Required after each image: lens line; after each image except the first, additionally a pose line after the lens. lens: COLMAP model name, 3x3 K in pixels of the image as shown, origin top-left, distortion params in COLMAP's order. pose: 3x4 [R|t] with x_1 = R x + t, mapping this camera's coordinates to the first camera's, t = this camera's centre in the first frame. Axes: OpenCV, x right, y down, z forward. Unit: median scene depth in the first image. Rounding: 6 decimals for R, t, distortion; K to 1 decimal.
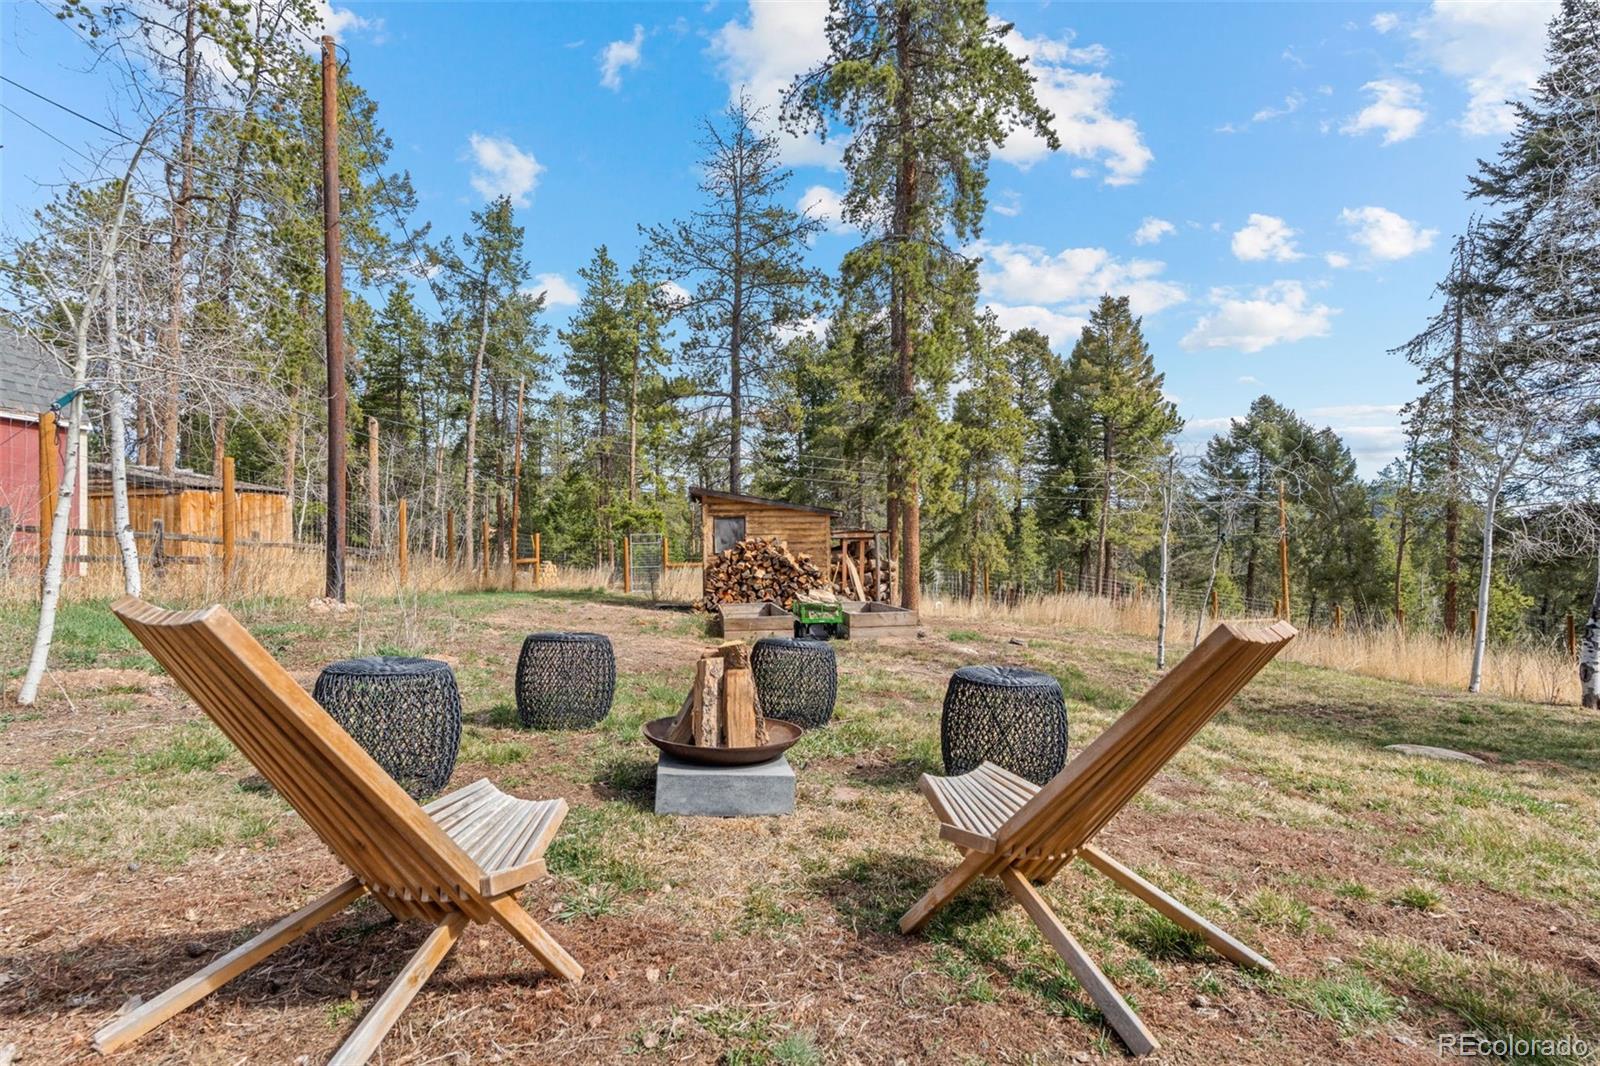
lens RADIAL K [[789.4, 0, 803.6], [0, 789.4, 538.9], [0, 0, 1]] dist [-0.002509, -0.000182]
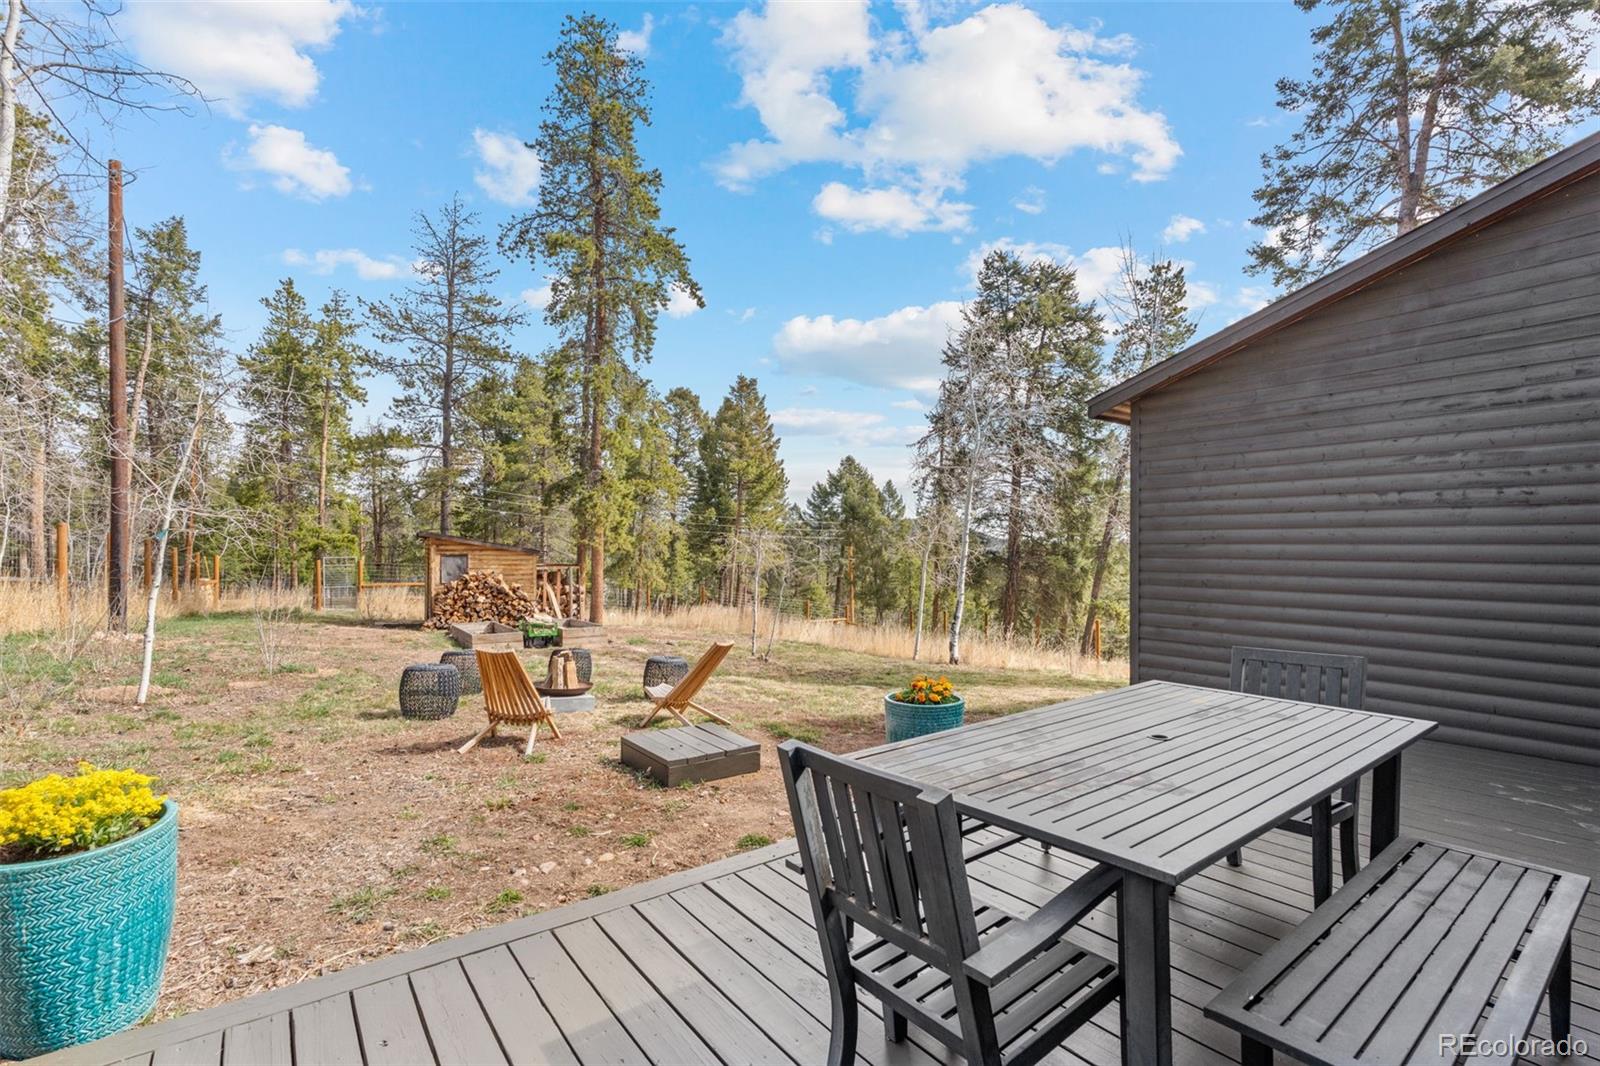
lens RADIAL K [[710.5, 0, 799.7], [0, 710.5, 542.4], [0, 0, 1]] dist [-0.000986, -0.000010]
pose [[0.903784, 0.018489, 0.427589, -0.050986], [-0.014814, 0.999819, -0.011920, -0.027239], [-0.427732, 0.004439, 0.903895, -0.186720]]
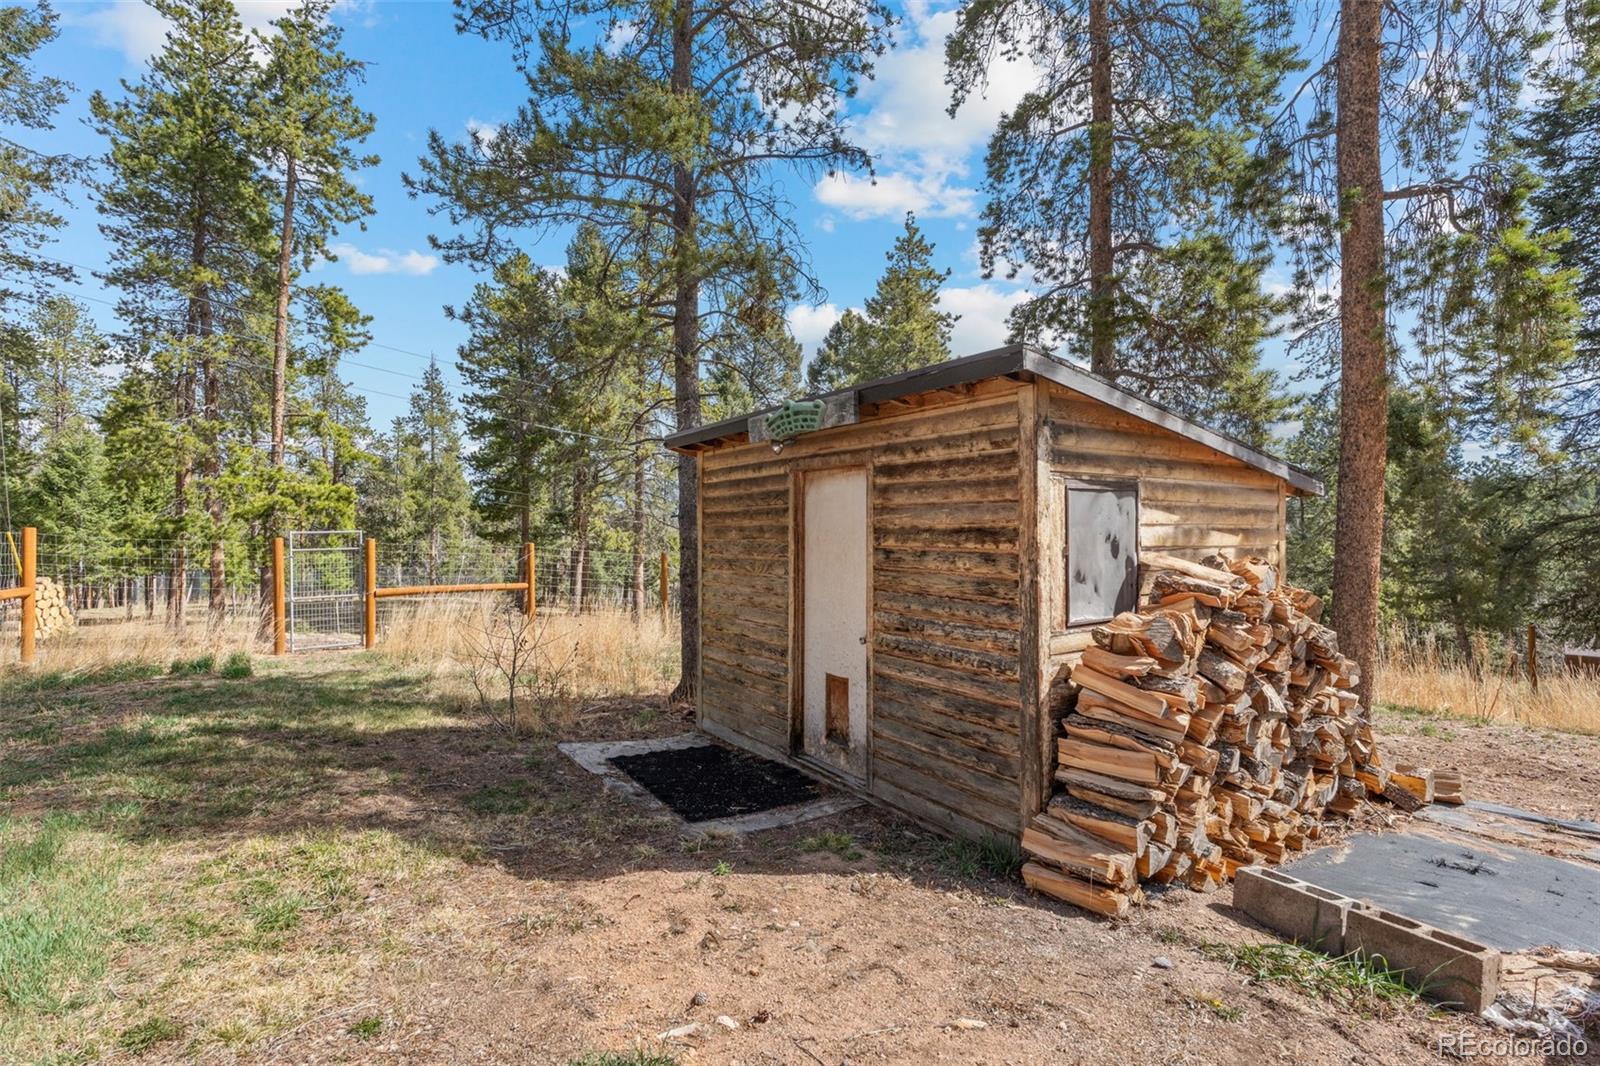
lens RADIAL K [[722.6, 0, 770.0], [0, 722.6, 529.4], [0, 0, 1]] dist [-0.001011, -0.000023]
pose [[0.879901, 0.007788, 0.475092, -0.193086], [-0.004956, 0.999962, -0.007212, -0.006039], [-0.475130, 0.003991, 0.879906, 0.527458]]
